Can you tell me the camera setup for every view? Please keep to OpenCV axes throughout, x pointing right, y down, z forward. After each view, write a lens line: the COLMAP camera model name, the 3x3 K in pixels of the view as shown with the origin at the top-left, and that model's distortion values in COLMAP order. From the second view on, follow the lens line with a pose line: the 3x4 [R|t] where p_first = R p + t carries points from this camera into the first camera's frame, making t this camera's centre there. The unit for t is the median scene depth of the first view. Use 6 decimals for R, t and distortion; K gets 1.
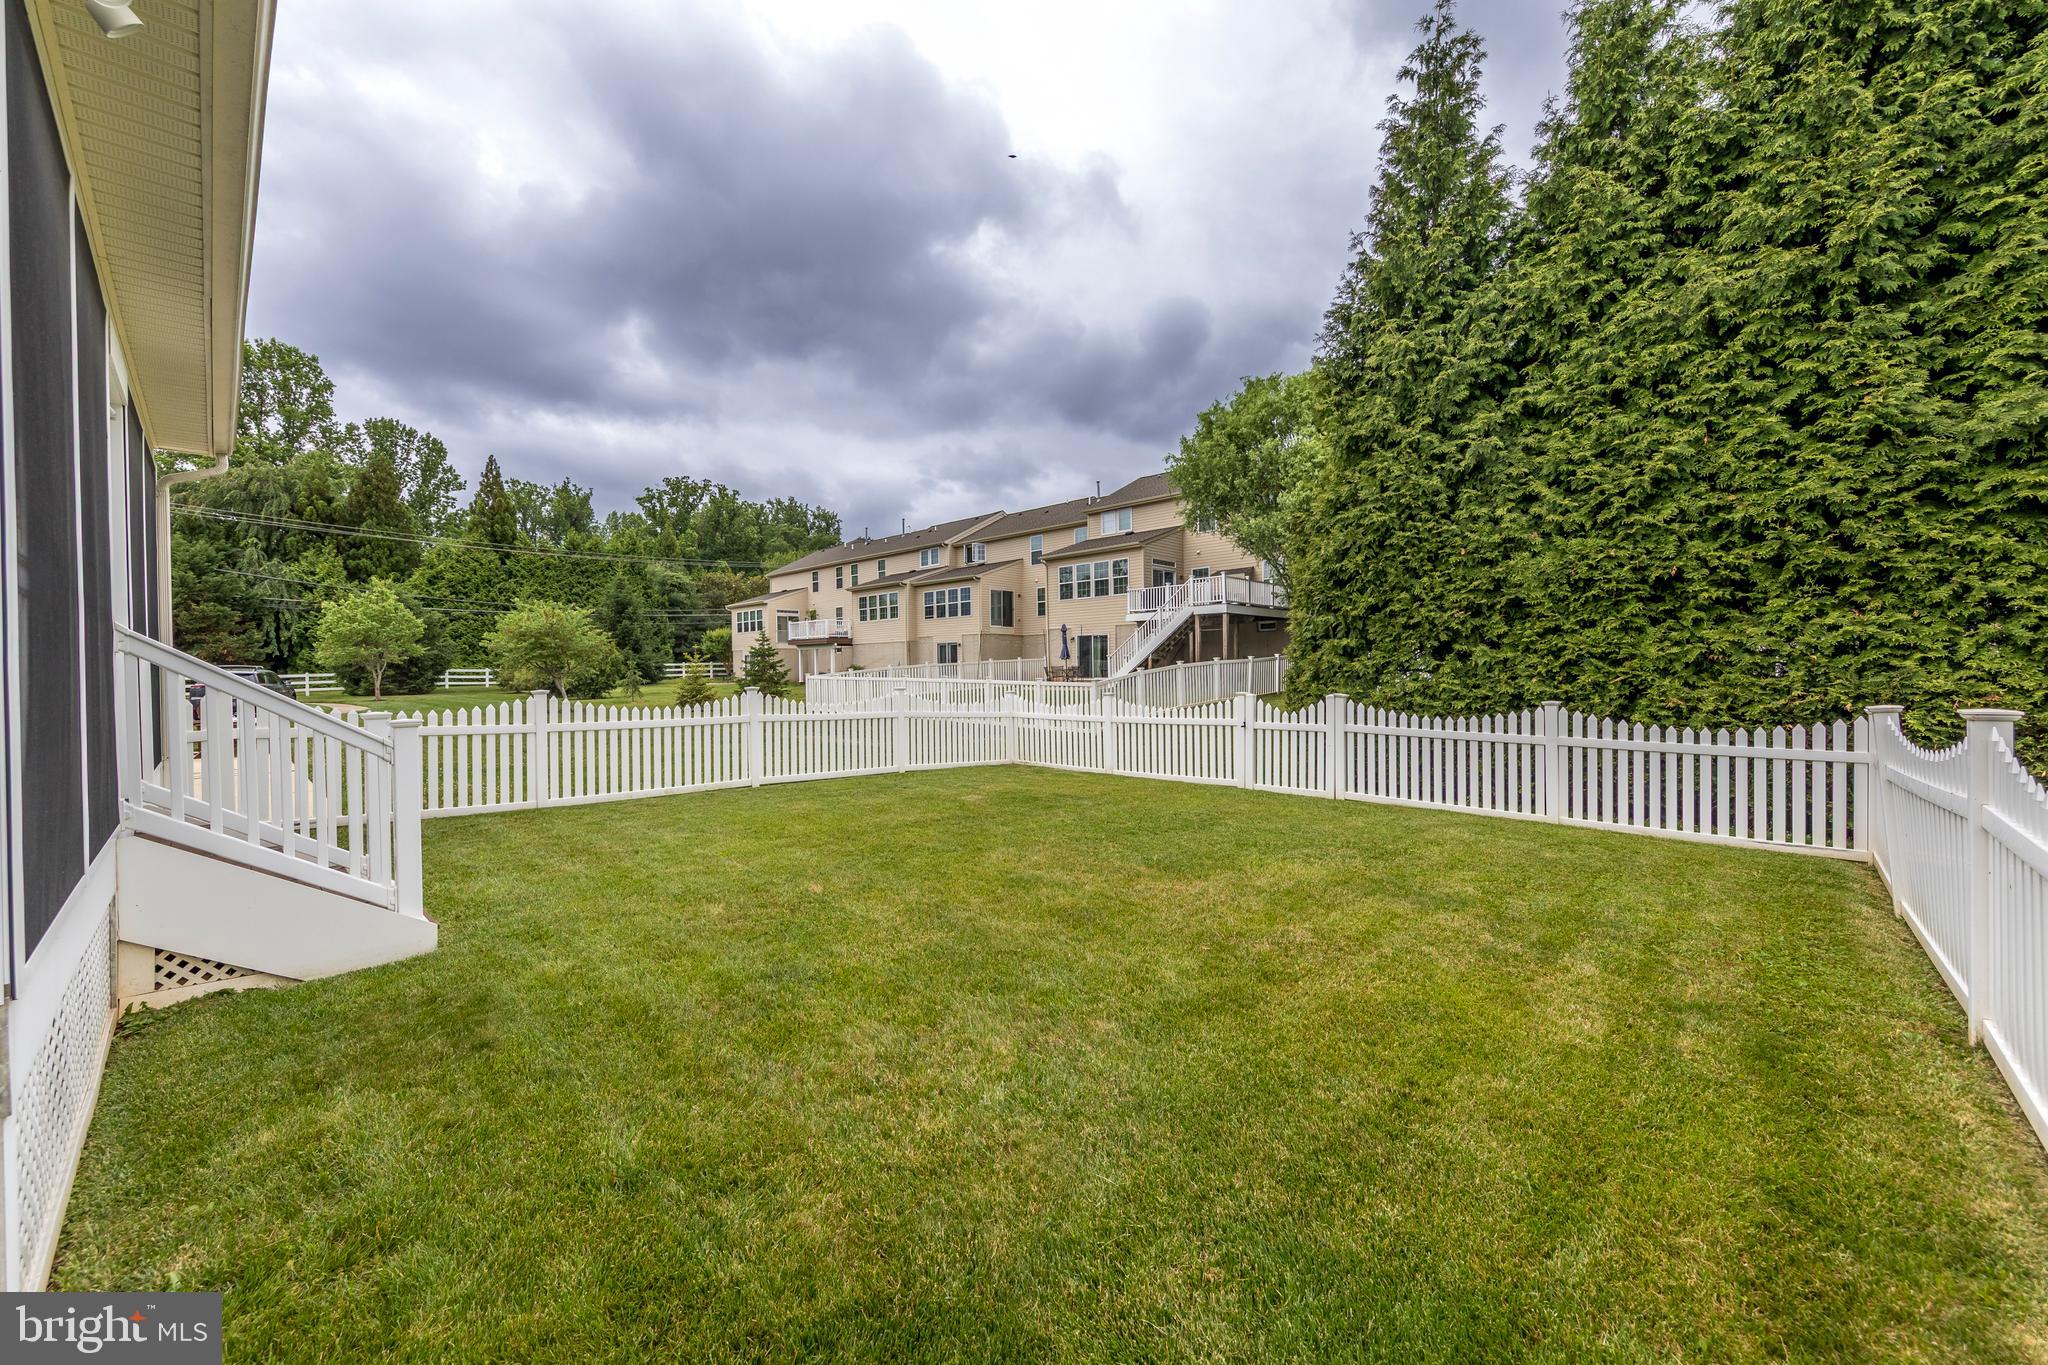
lens RADIAL K [[797.8, 0, 1031.8], [0, 797.8, 683.0], [0, 0, 1]] dist [0.000671, -0.000080]
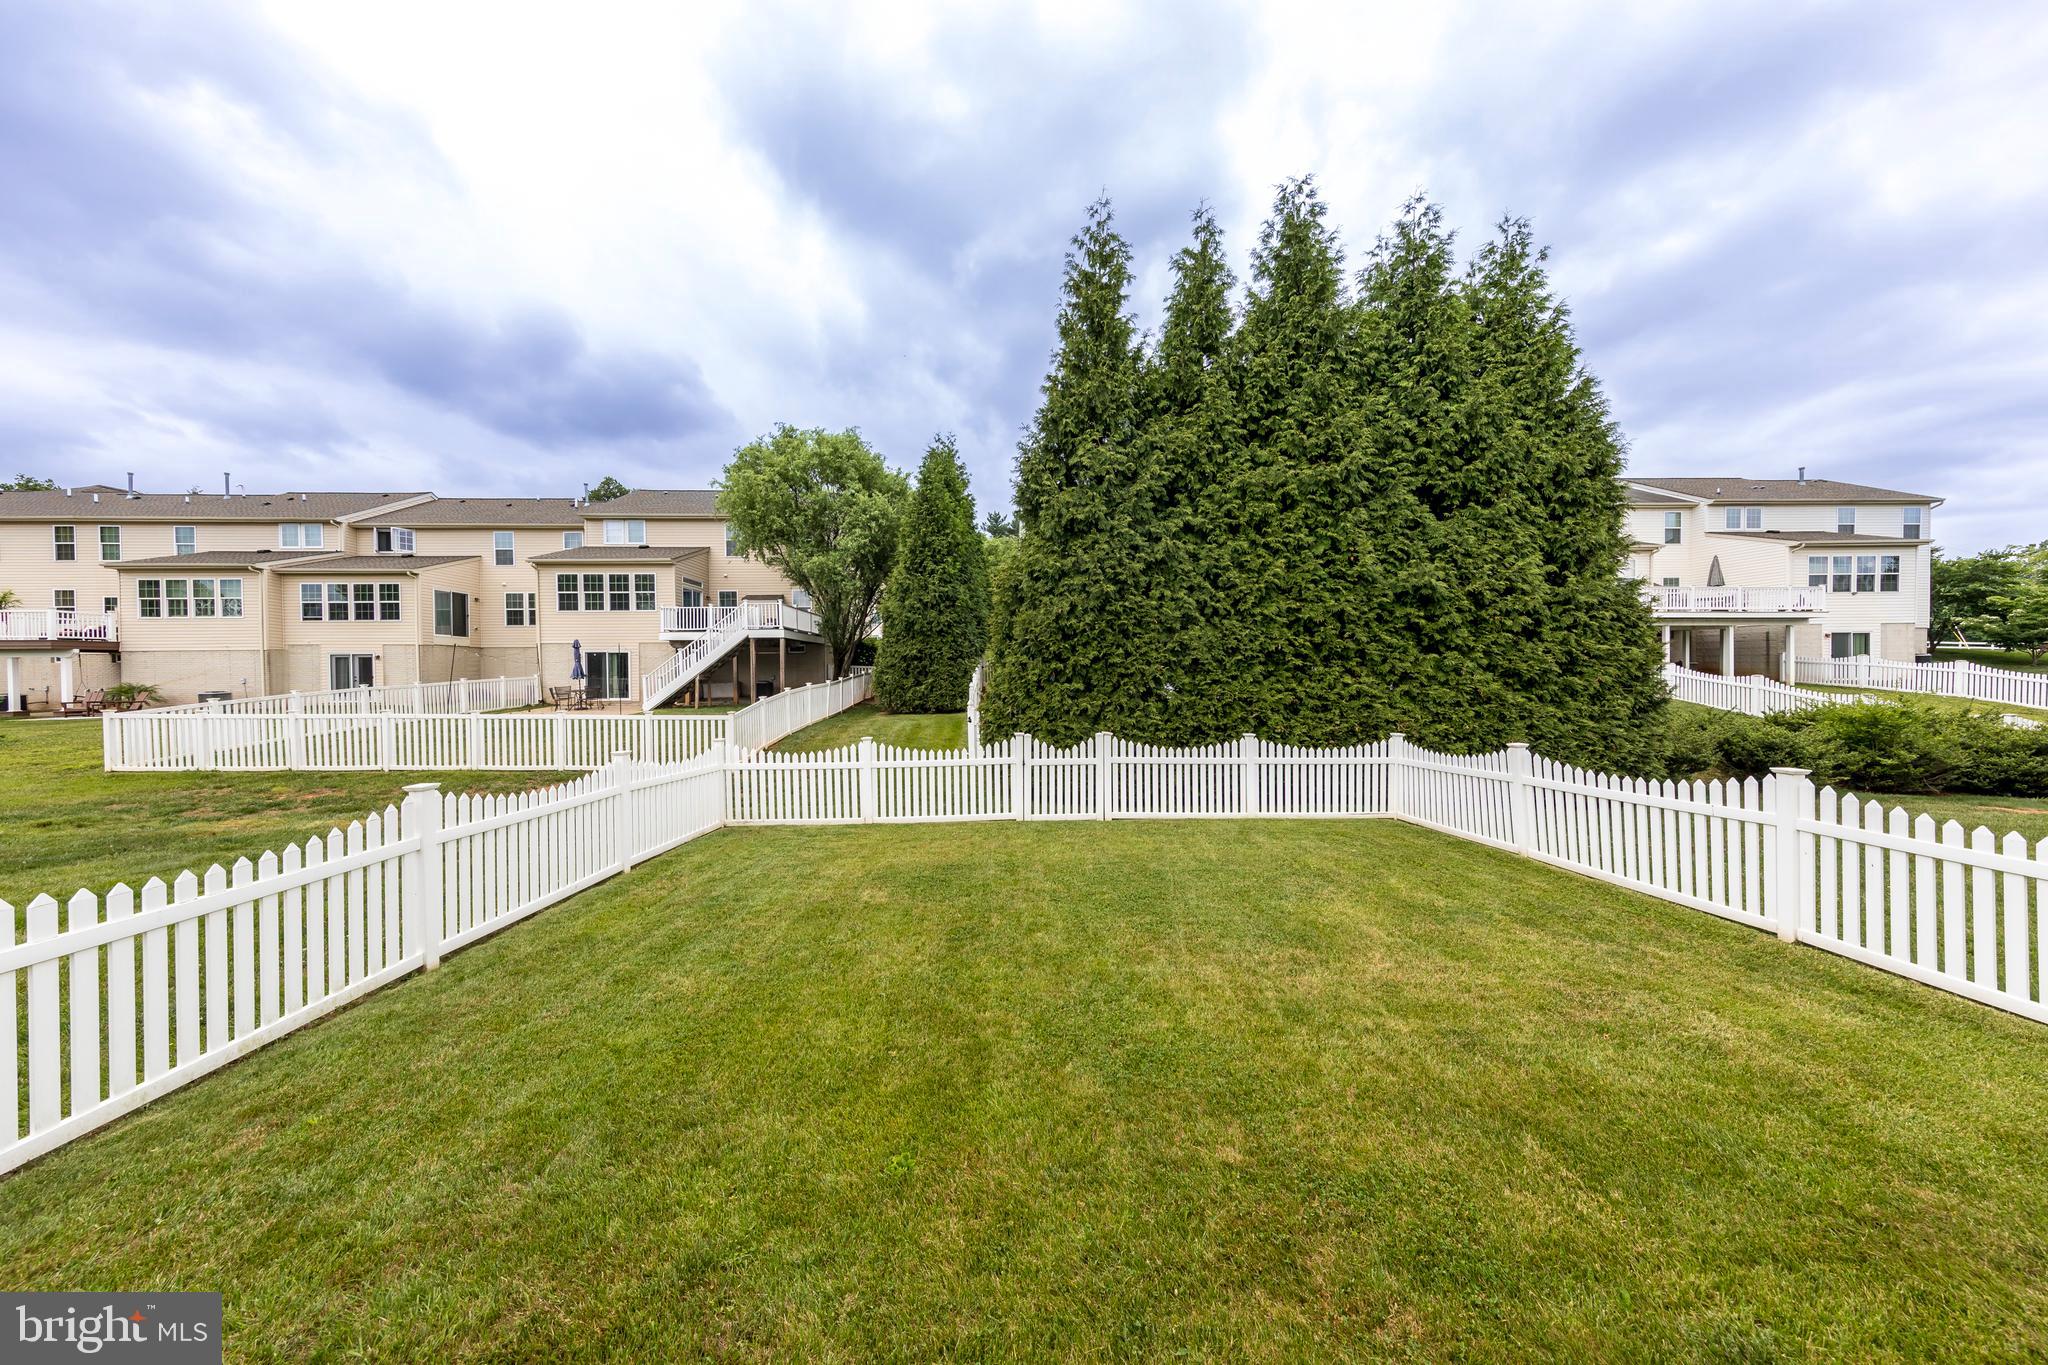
lens RADIAL K [[655.9, 0, 1020.2], [0, 655.9, 679.5], [0, 0, 1]] dist [0.009604, 0.000121]
pose [[0.683587, -0.004127, 0.729857, -0.146749], [0.009832, 0.999945, -0.003554, -0.021807], [-0.729803, 0.009606, 0.683590, 0.139498]]
